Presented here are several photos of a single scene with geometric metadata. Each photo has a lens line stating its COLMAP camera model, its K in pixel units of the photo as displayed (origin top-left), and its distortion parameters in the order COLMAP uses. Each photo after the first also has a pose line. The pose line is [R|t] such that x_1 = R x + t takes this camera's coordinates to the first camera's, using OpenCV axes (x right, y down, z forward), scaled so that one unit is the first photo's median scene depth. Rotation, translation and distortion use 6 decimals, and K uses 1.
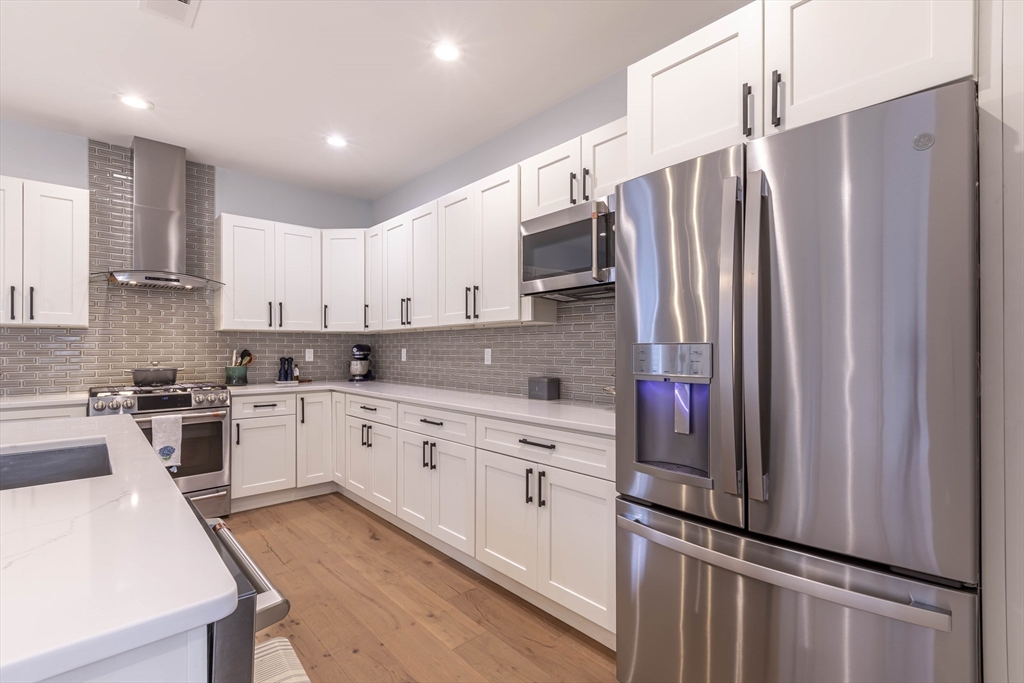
lens RADIAL K [[480.5, 0, 507.9], [0, 480.5, 342.4], [0, 0, 1]] dist [0.009294, 0.000912]
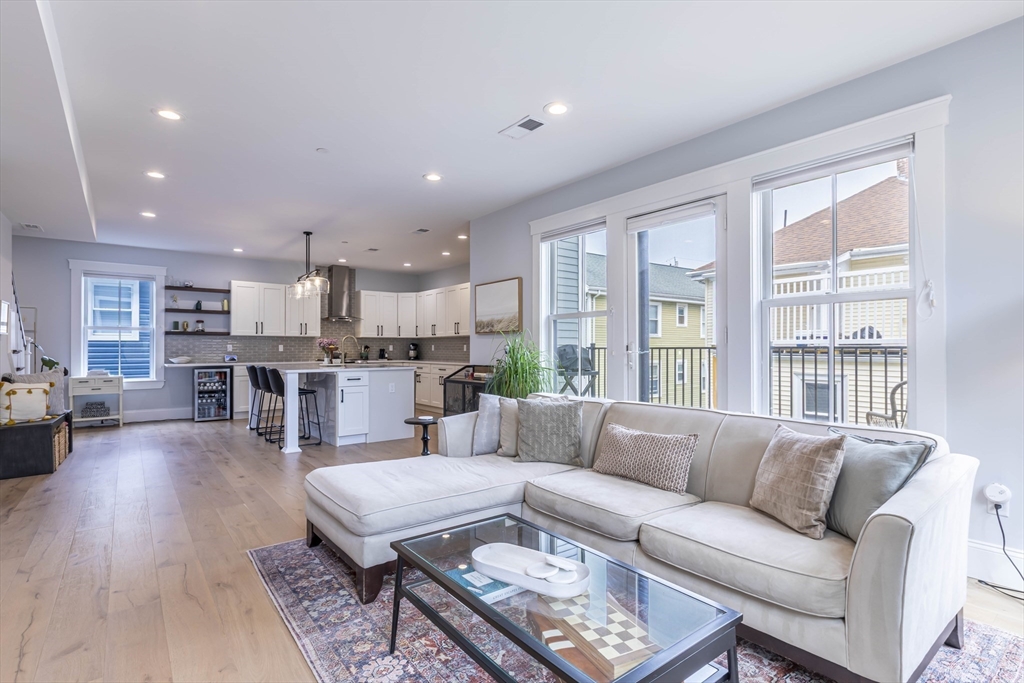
lens RADIAL K [[497.6, 0, 517.1], [0, 497.6, 338.0], [0, 0, 1]] dist [0.005033, 0.001629]
pose [[0.999086, -0.000009, -0.042735, 0.336409], [-0.000339, 0.999967, -0.008135, -0.001872], [0.042733, 0.008142, 0.999053, -1.588114]]
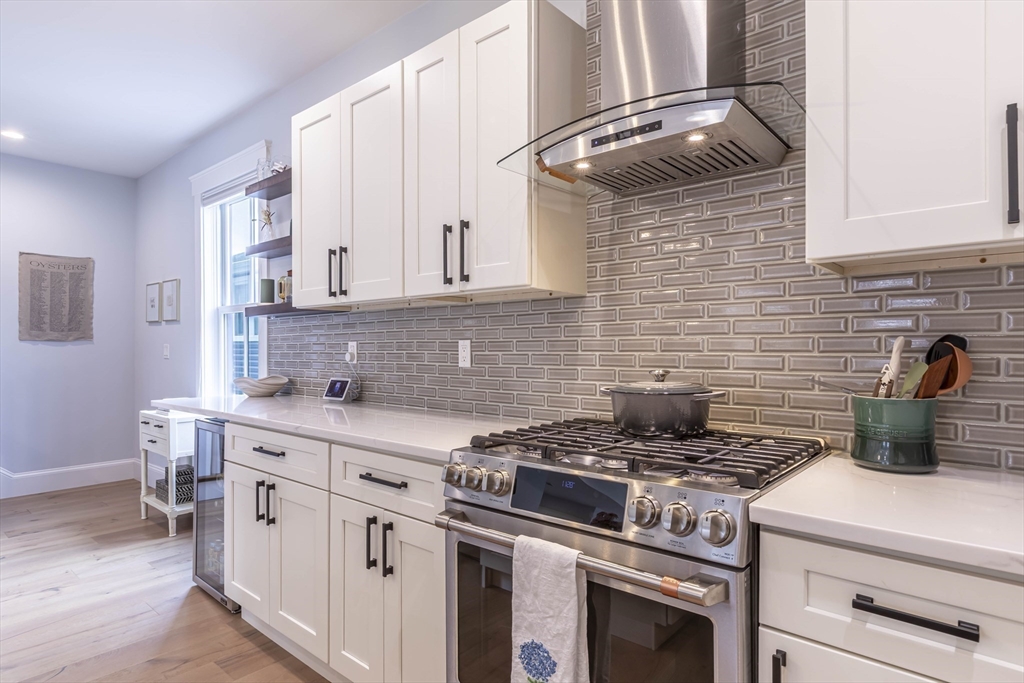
lens RADIAL K [[570.2, 0, 520.5], [0, 570.2, 344.8], [0, 0, 1]] dist [0.010984, -0.006091]
pose [[0.133810, -0.002053, -0.991005, -0.294380], [0.013776, 0.999905, -0.000211, 0.019033], [0.990911, -0.013624, 0.133825, 0.810322]]
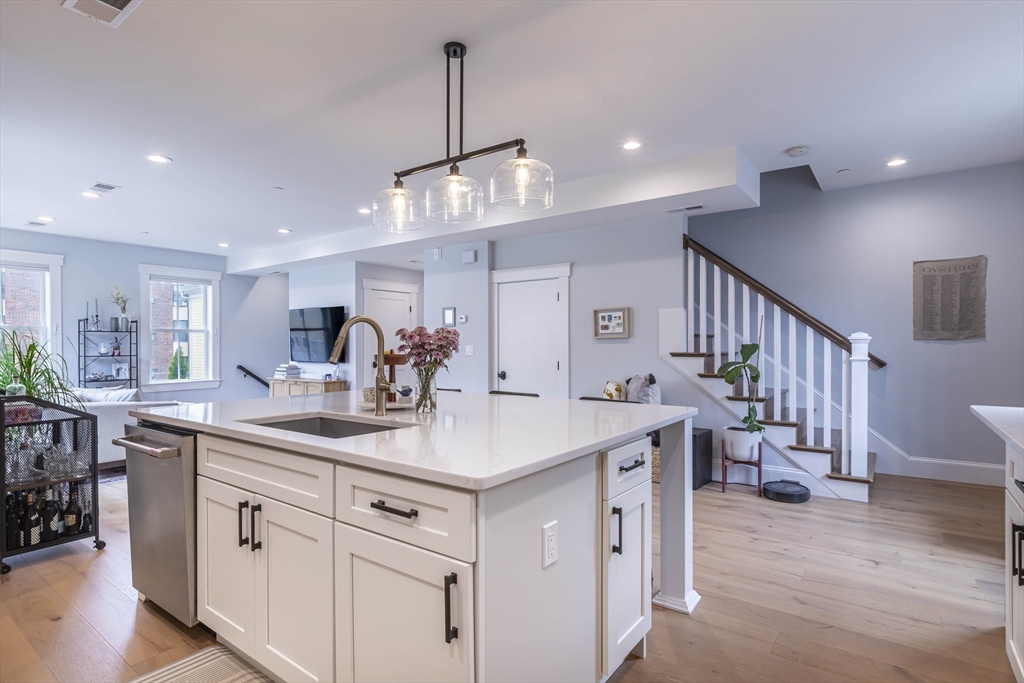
lens RADIAL K [[518.1, 0, 511.5], [0, 518.1, 345.6], [0, 0, 1]] dist [0.012216, -0.005641]
pose [[-0.978860, 0.007004, -0.204410, -0.441577], [0.009227, 0.999908, -0.009923, 0.012376], [0.204322, -0.011600, -0.978835, 0.952842]]
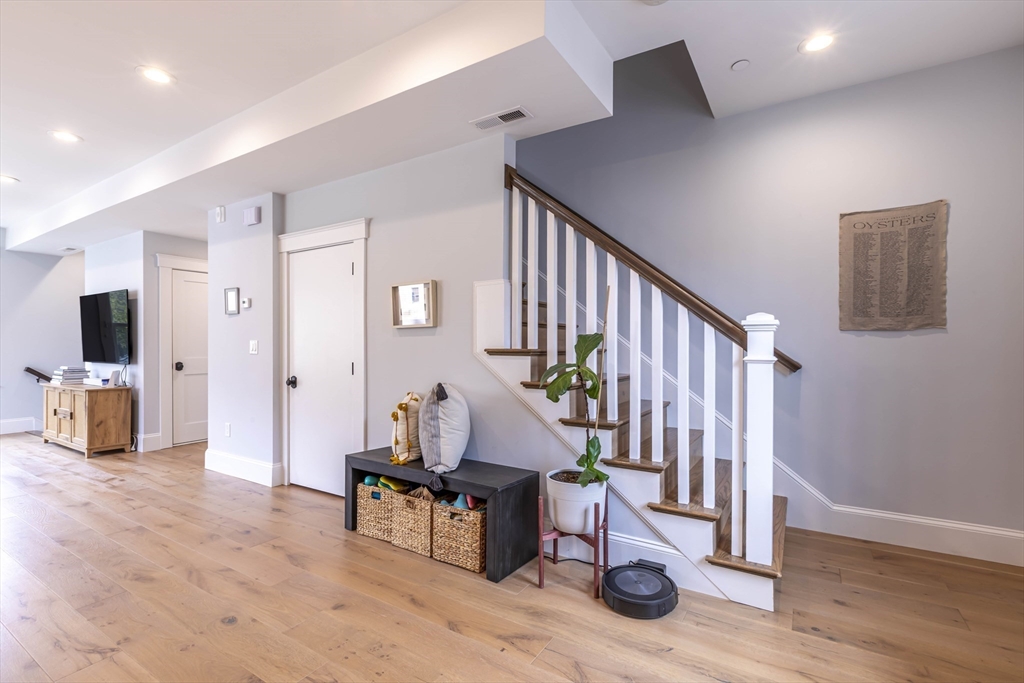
lens RADIAL K [[480.5, 0, 510.1], [0, 480.5, 346.9], [0, 0, 1]] dist [0.009294, 0.000912]
pose [[-0.957068, 0.004400, -0.289830, -0.922444], [0.007430, 0.999929, -0.009355, 0.025033], [0.289768, -0.011107, -0.957032, 0.502611]]
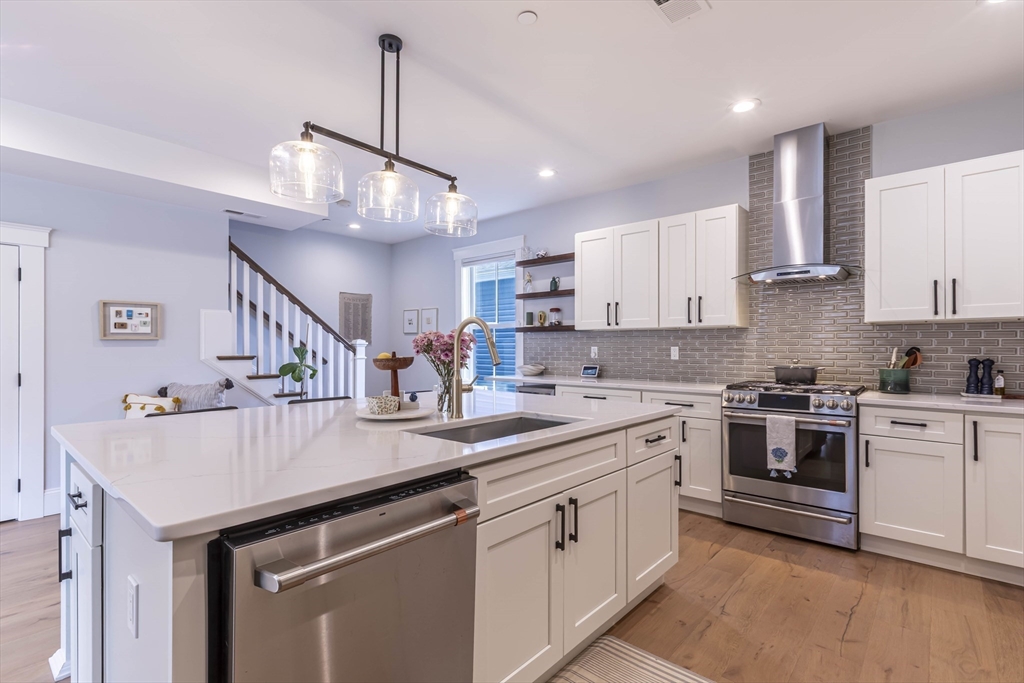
lens RADIAL K [[480.5, 0, 516.5], [0, 480.5, 345.6], [0, 0, 1]] dist [0.009294, 0.000912]
pose [[0.124136, 0.000701, -0.992265, 0.152434], [0.013648, 0.999904, 0.002414, 0.002508], [0.992171, -0.013842, 0.124114, 0.316383]]
